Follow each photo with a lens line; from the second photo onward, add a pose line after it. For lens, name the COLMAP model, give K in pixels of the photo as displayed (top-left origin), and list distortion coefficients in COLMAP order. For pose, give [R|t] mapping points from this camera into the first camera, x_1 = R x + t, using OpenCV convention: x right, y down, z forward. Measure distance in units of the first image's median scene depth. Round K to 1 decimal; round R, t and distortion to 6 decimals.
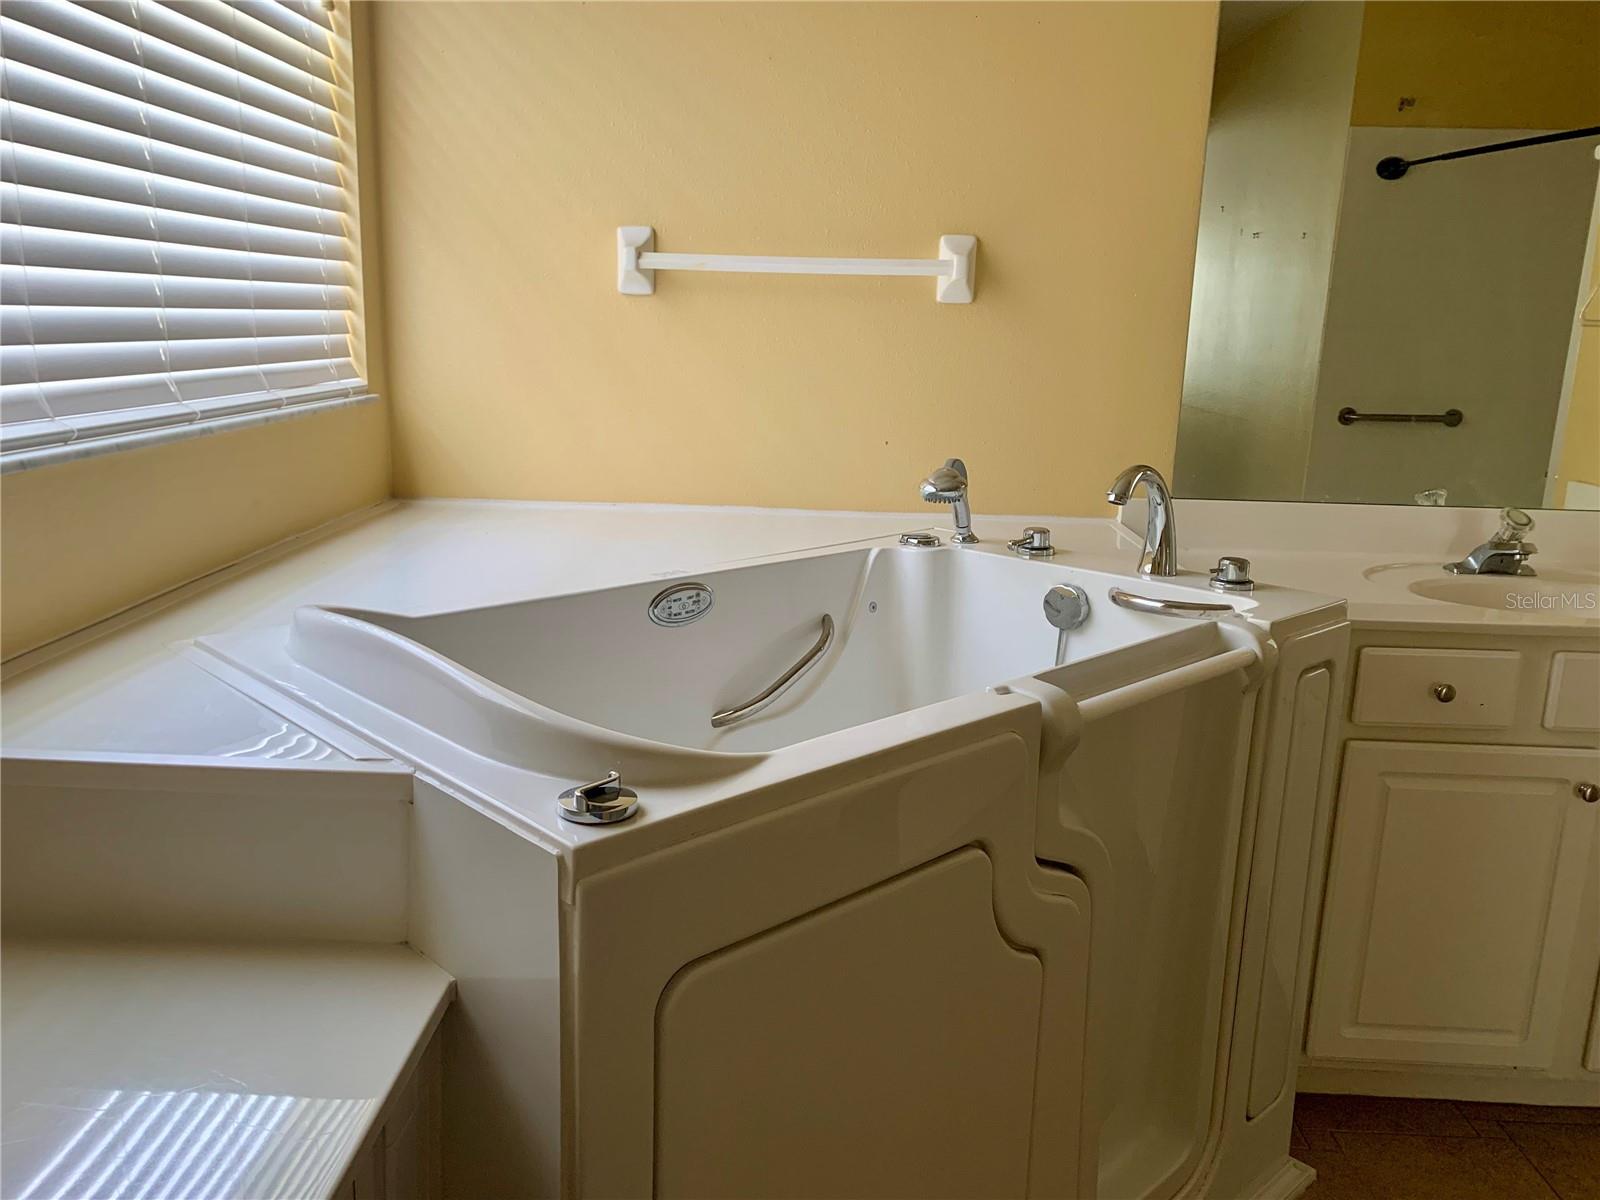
lens RADIAL K [[1224.8, 0, 798.8], [0, 1224.8, 594.4], [0, 0, 1]] dist [0.059137, -0.000849]
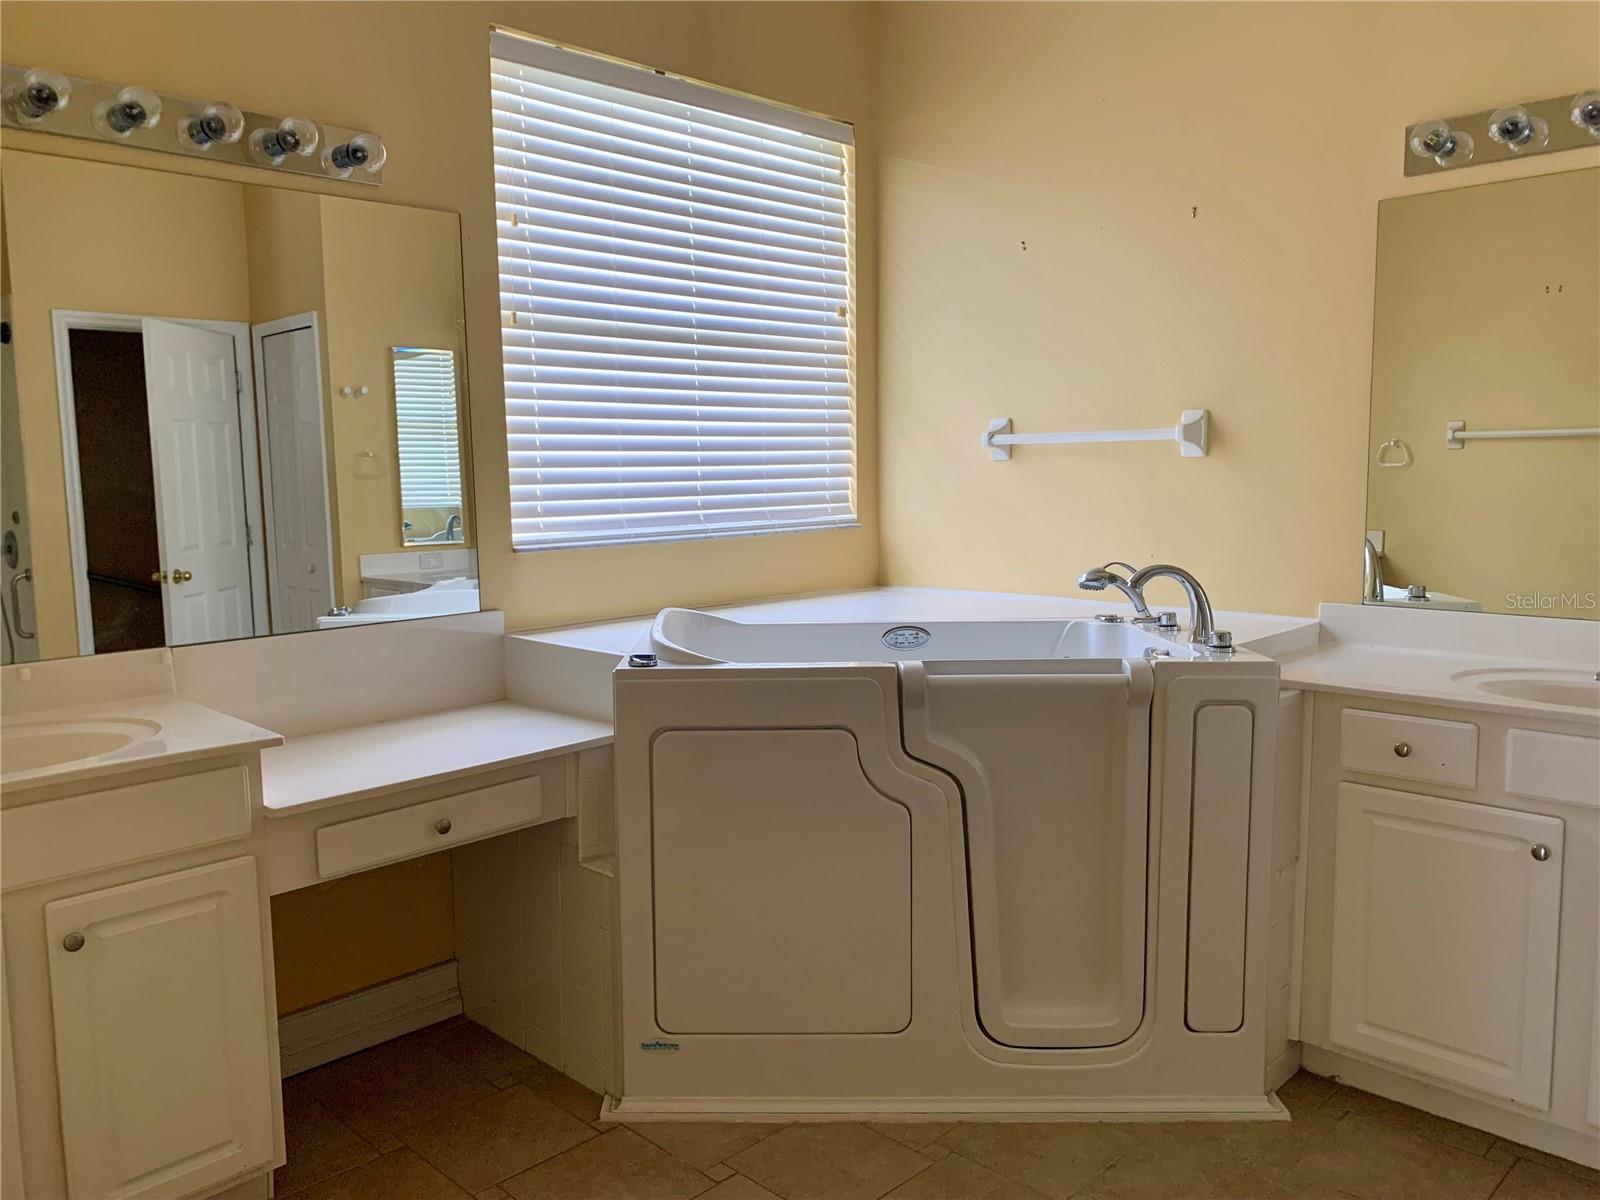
lens RADIAL K [[1224.8, 0, 799.6], [0, 1224.8, 603.4], [0, 0, 1]] dist [0.059137, -0.000849]
pose [[0.730104, 0.041835, -0.682054, 0.870930], [-0.119052, 0.990647, -0.066676, 0.083494], [0.672885, 0.129880, 0.728256, -0.334219]]
